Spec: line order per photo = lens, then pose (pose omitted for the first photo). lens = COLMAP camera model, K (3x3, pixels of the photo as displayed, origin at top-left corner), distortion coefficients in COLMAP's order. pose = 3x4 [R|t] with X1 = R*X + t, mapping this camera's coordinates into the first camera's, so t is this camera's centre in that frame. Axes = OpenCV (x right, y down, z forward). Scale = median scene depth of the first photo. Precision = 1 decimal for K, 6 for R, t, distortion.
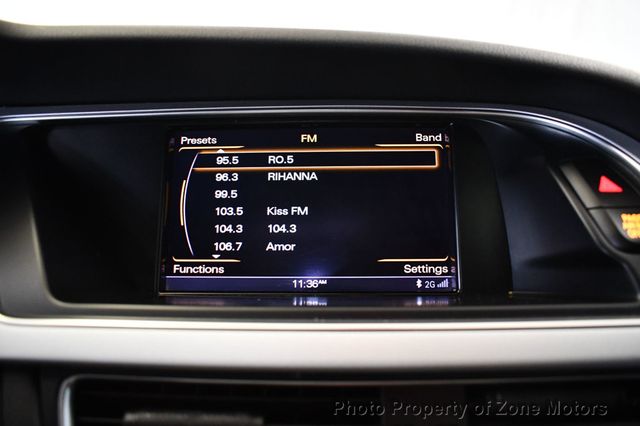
lens RADIAL K [[493.8, 0, 320.6], [0, 493.8, 212.5], [0, 0, 1]] dist [-0.085831, -0.002368]
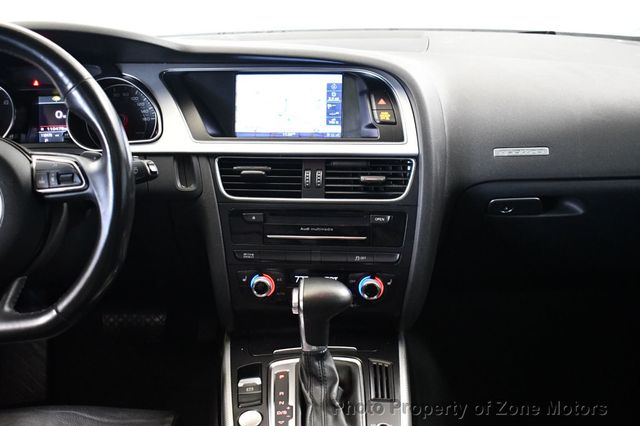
lens RADIAL K [[695.4, 0, 319.4], [0, 695.4, 210.8], [0, 0, 1]] dist [-0.061621, 0.000000]
pose [[0.997843, 0.017773, -0.063200, 0.479289], [-0.004935, 0.980242, 0.197739, -0.246093], [0.065466, -0.197001, 0.978215, -3.431034]]
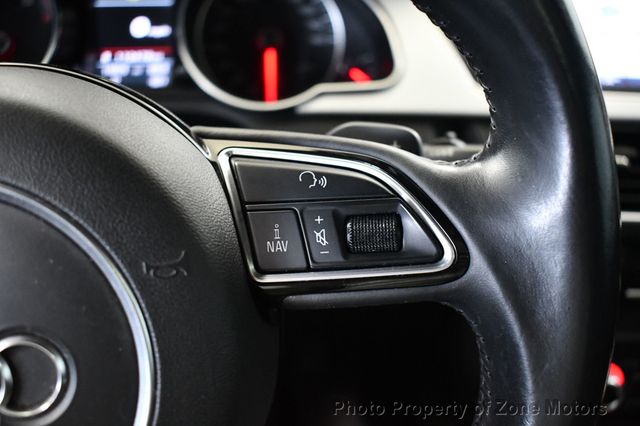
lens RADIAL K [[644.0, 0, 323.3], [0, 644.0, 211.9], [0, 0, 1]] dist [-0.093955, 0.000000]
pose [[0.999526, 0.020411, 0.023061, -1.054450], [-0.026325, 0.954875, 0.295838, -0.004142], [-0.015982, -0.296305, 0.954960, -0.982652]]
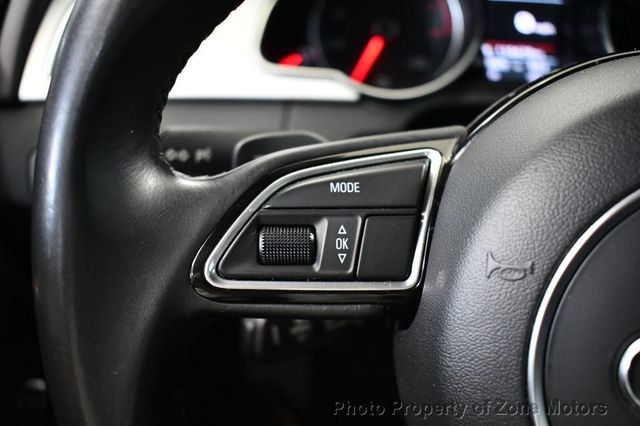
lens RADIAL K [[644.0, 0, 320.8], [0, 644.0, 211.8], [0, 0, 1]] dist [-0.093955, 0.000000]
pose [[0.974202, 0.125335, -0.187674, -1.815762], [-0.063757, 0.950578, 0.303871, 0.050967], [0.216484, -0.284066, 0.934046, -1.048397]]
